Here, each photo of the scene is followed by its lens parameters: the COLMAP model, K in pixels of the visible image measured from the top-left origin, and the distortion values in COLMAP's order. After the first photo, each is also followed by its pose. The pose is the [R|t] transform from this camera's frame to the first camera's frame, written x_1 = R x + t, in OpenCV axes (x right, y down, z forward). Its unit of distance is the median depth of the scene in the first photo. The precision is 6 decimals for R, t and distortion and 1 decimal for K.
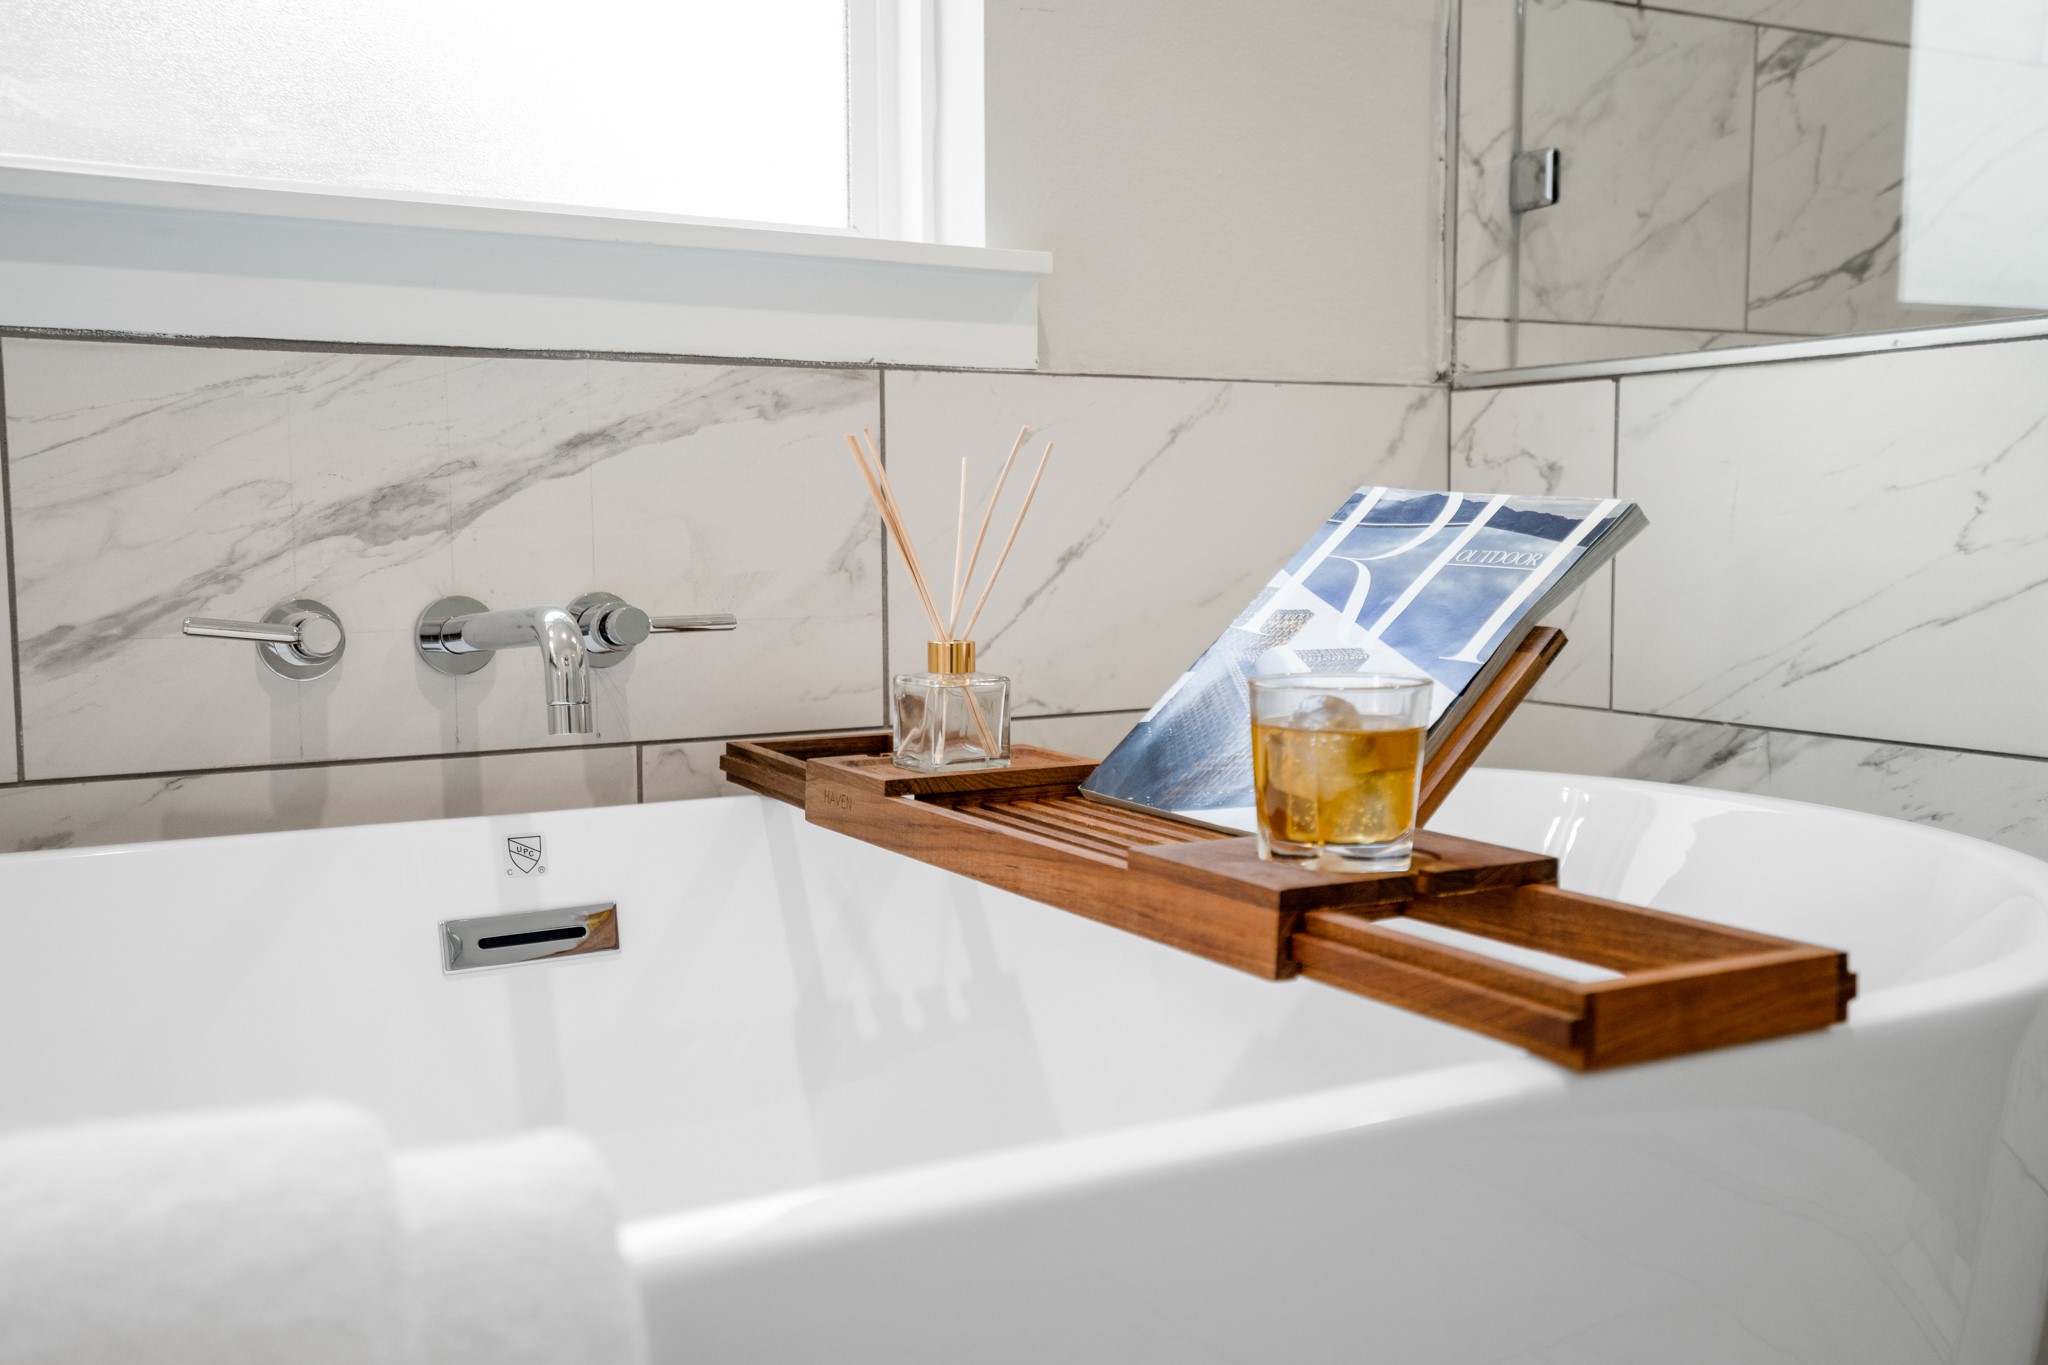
lens RADIAL K [[1968.4, 0, 1024.0], [0, 1968.4, 682.5], [0, 0, 1]] dist [0.074991, 0.003192]
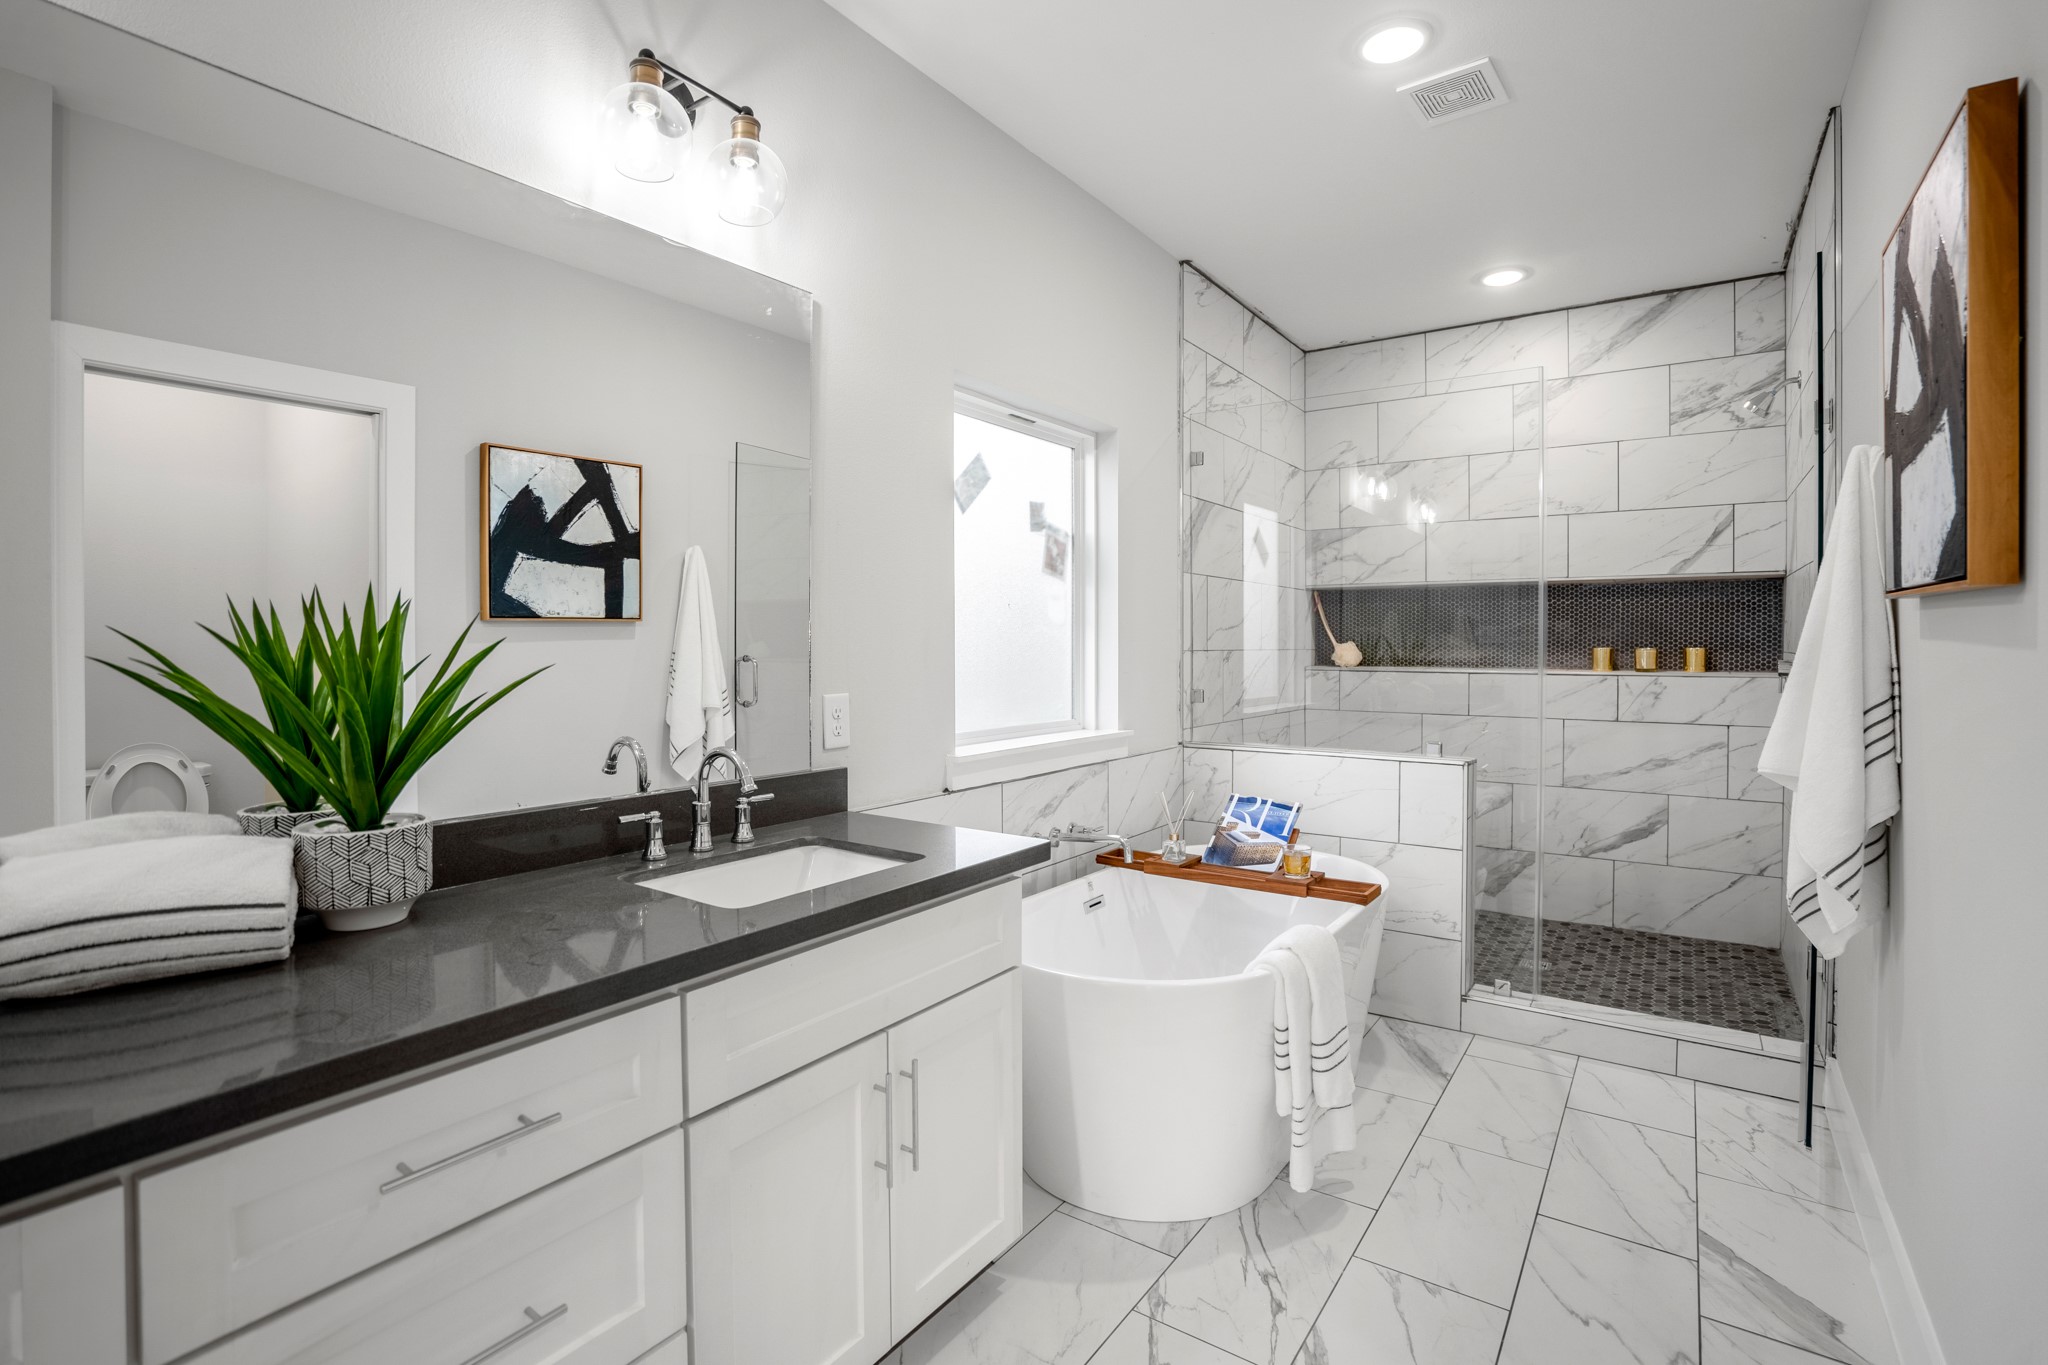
lens RADIAL K [[958.9, 0, 1022.6], [0, 958.9, 667.6], [0, 0, 1]] dist [-0.048194, 0.015260]
pose [[0.904189, -0.006630, 0.427081, -1.235745], [0.031495, 0.998192, -0.051185, -0.285894], [-0.425969, 0.059732, 0.902764, -0.897109]]
